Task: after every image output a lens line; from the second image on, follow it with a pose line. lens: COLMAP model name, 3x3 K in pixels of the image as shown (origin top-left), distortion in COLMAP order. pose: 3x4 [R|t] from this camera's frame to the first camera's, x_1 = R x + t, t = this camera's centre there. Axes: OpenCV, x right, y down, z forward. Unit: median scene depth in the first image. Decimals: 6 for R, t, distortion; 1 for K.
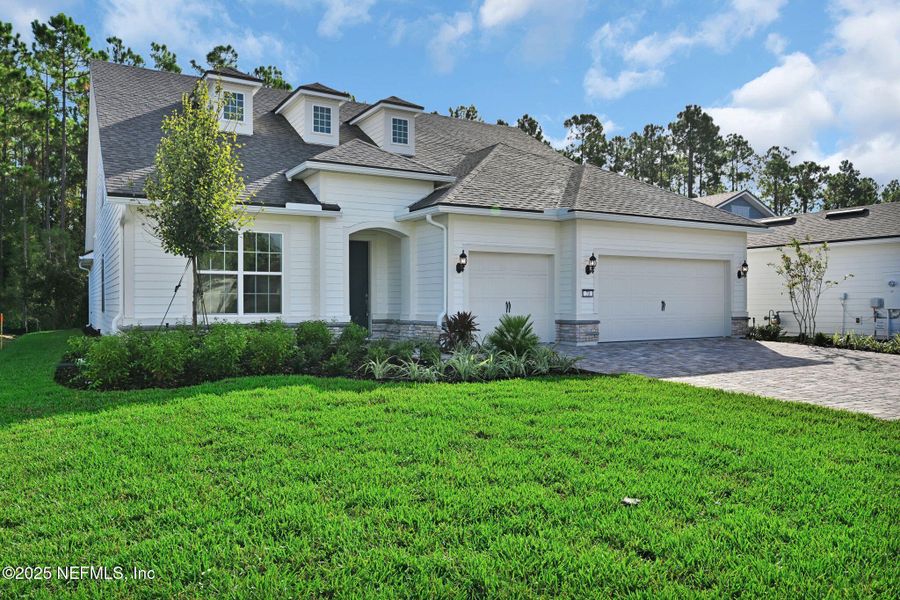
lens RADIAL K [[671.5, 0, 450.4], [0, 671.5, 299.7], [0, 0, 1]] dist [0.003628, 0.000464]
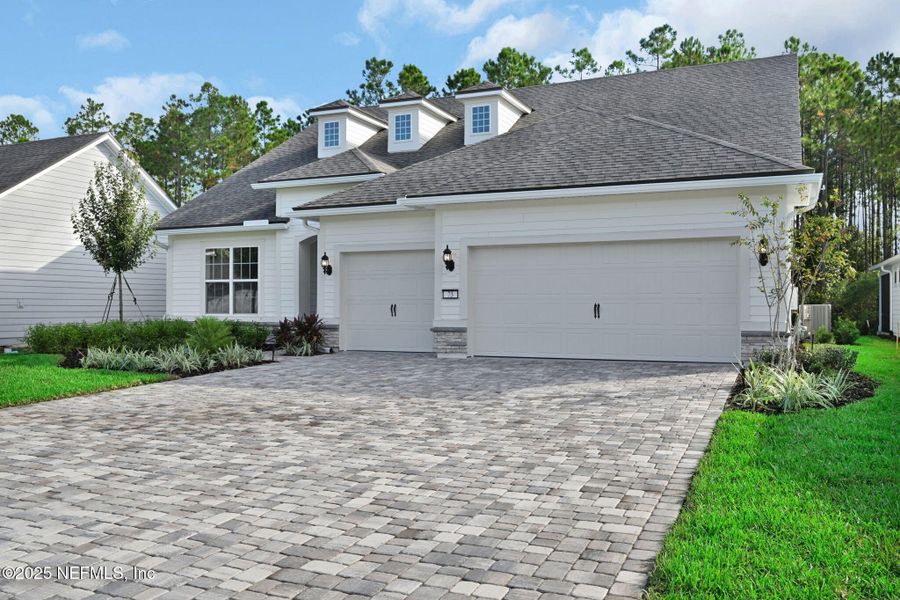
lens RADIAL K [[760.7, 0, 449.4], [0, 760.7, 298.1], [0, 0, 1]] dist [0.019605, 0.002518]
pose [[0.572396, -0.004692, -0.819964, 1.037651], [-0.000399, 0.999982, -0.006001, 0.000641], [0.819977, 0.003762, 0.572384, 0.504376]]
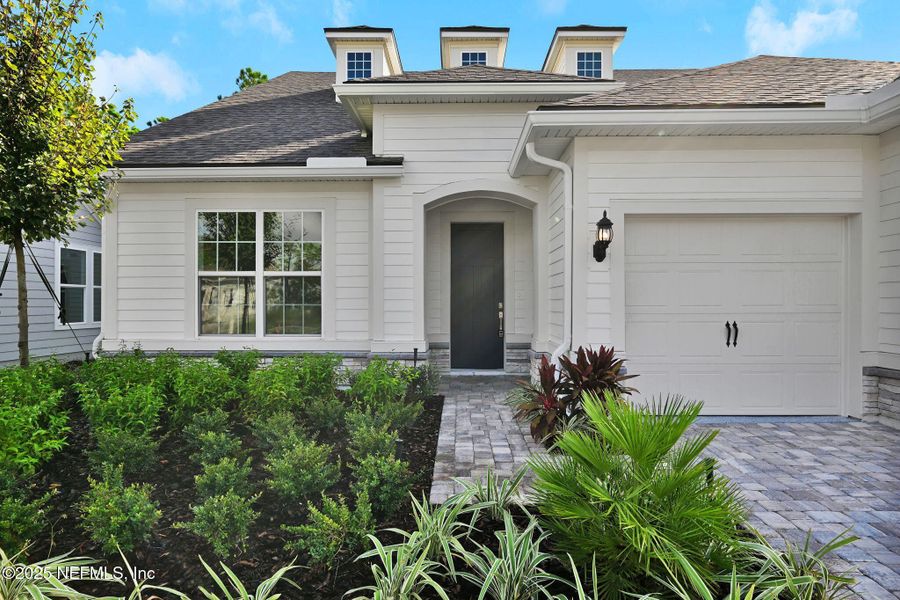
lens RADIAL K [[515.4, 0, 456.2], [0, 515.4, 303.5], [0, 0, 1]] dist [-0.007278, 0.000430]
pose [[0.852522, 0.002775, -0.522683, 0.115771], [-0.000850, 0.999992, 0.003923, -0.011997], [0.522690, -0.002900, 0.852518, 0.642588]]
